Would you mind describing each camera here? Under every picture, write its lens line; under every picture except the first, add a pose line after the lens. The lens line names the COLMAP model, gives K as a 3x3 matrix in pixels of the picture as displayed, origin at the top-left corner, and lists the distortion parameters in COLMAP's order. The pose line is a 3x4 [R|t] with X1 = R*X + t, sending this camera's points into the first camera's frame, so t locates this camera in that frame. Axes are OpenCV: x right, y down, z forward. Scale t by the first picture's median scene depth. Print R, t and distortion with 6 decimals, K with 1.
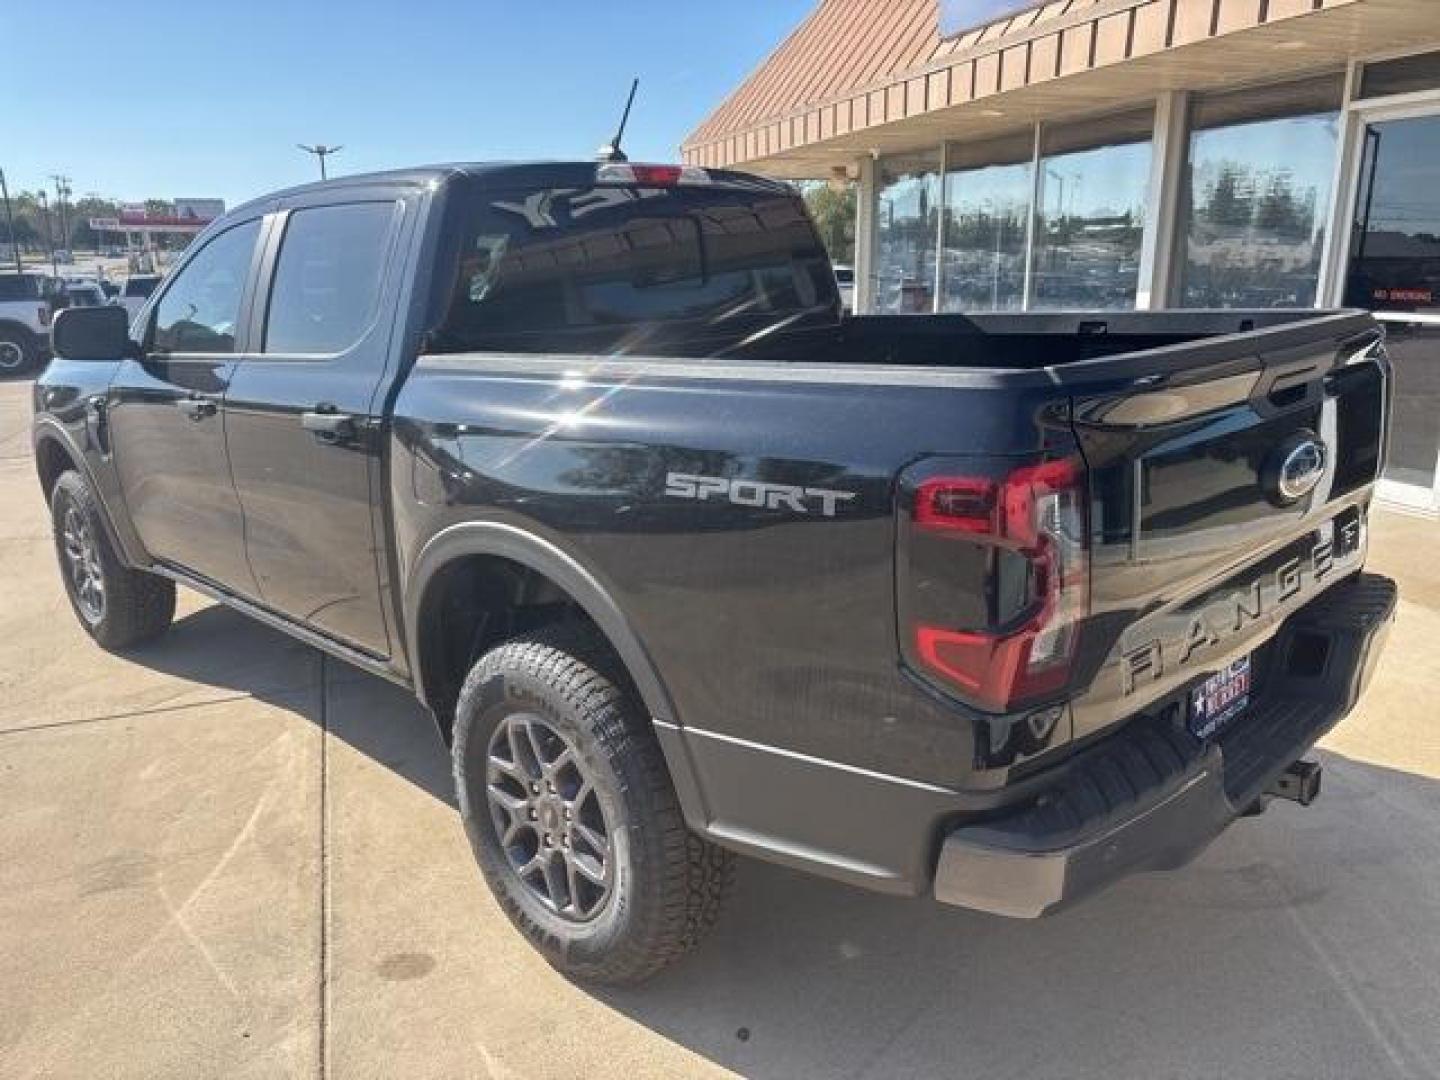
lens RADIAL K [[1065.0, 0, 722.3], [0, 1065.0, 535.1], [0, 0, 1]] dist [0.045895, -0.041629]
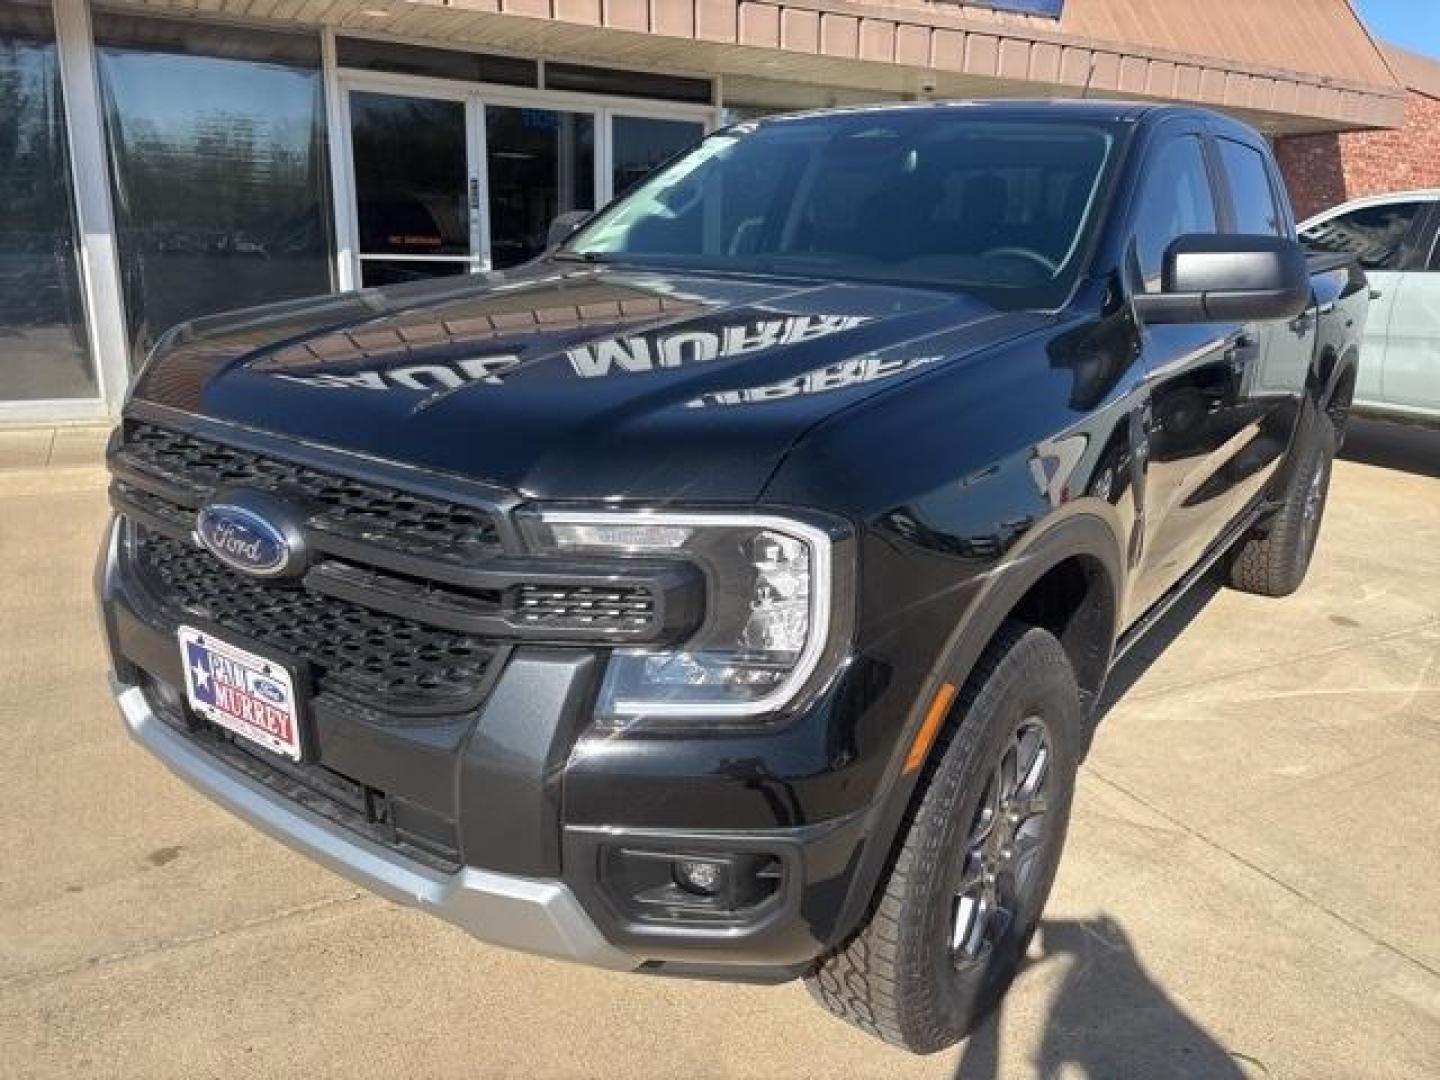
lens RADIAL K [[1060.7, 0, 715.1], [0, 1060.7, 543.8], [0, 0, 1]] dist [0.084468, -0.093241]
pose [[-0.116966, -0.279469, 0.953004, -0.722606], [0.219825, 0.928503, 0.299264, -0.192968], [-0.968502, 0.244498, -0.047169, 0.812914]]
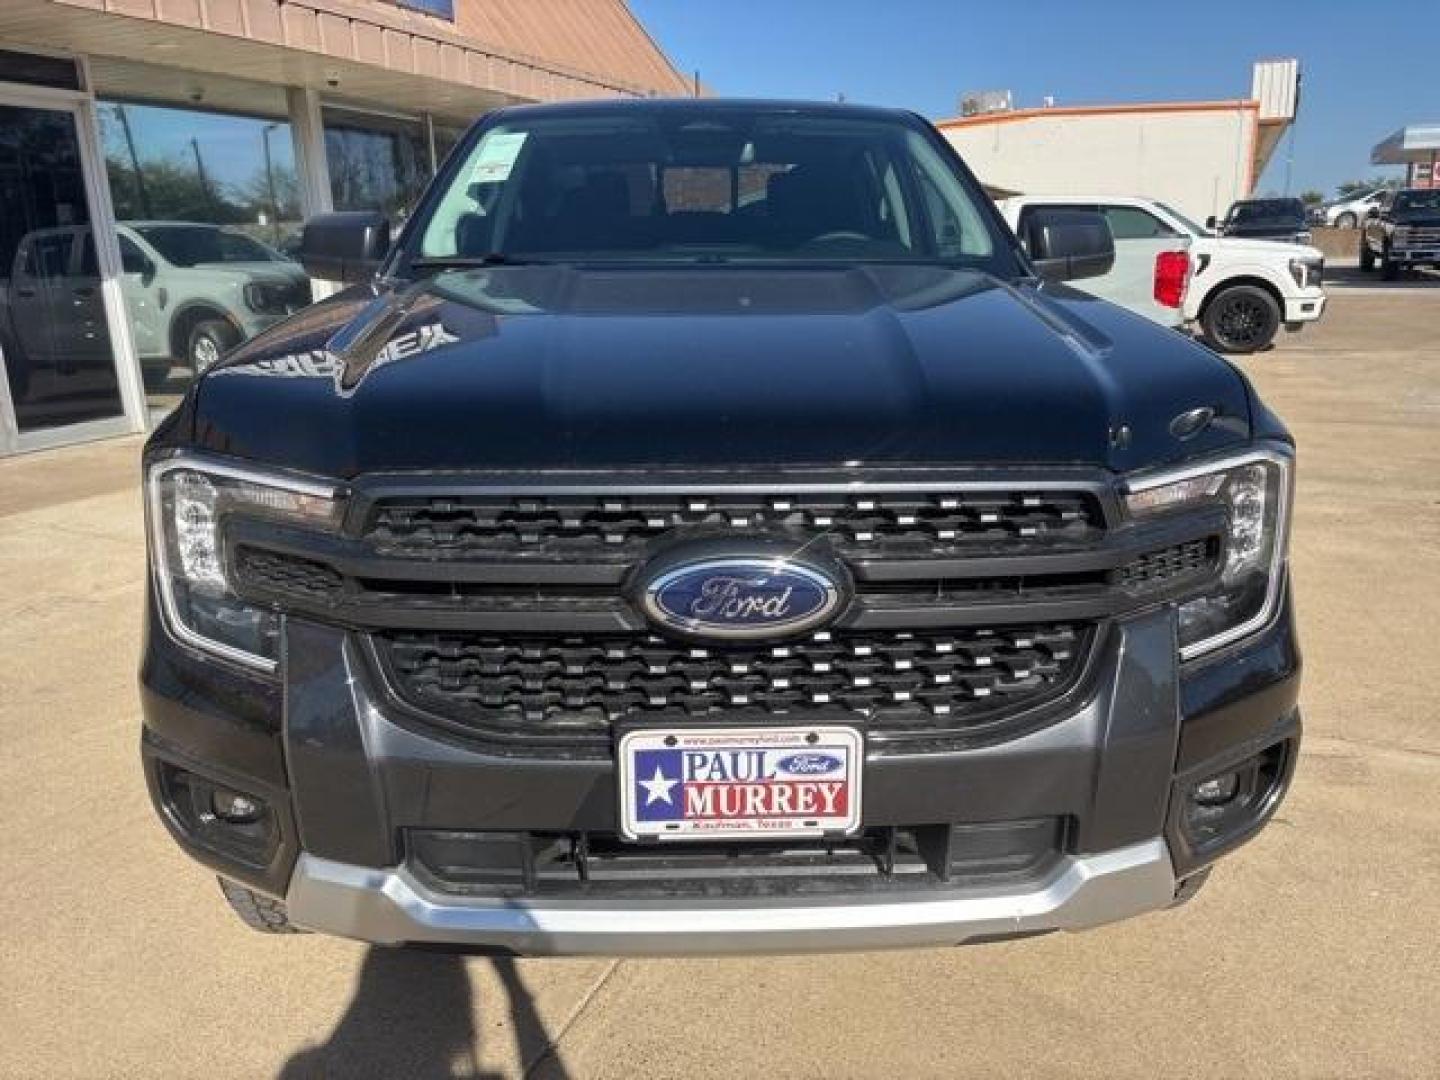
lens RADIAL K [[1114.8, 0, 702.9], [0, 1114.8, 534.4], [0, 0, 1]] dist [0.003035, -0.000894]
pose [[-0.699566, -0.171561, 0.693667, -0.601755], [0.190986, 0.890543, 0.412864, -0.249334], [-0.688572, 0.421307, -0.590228, 1.056017]]
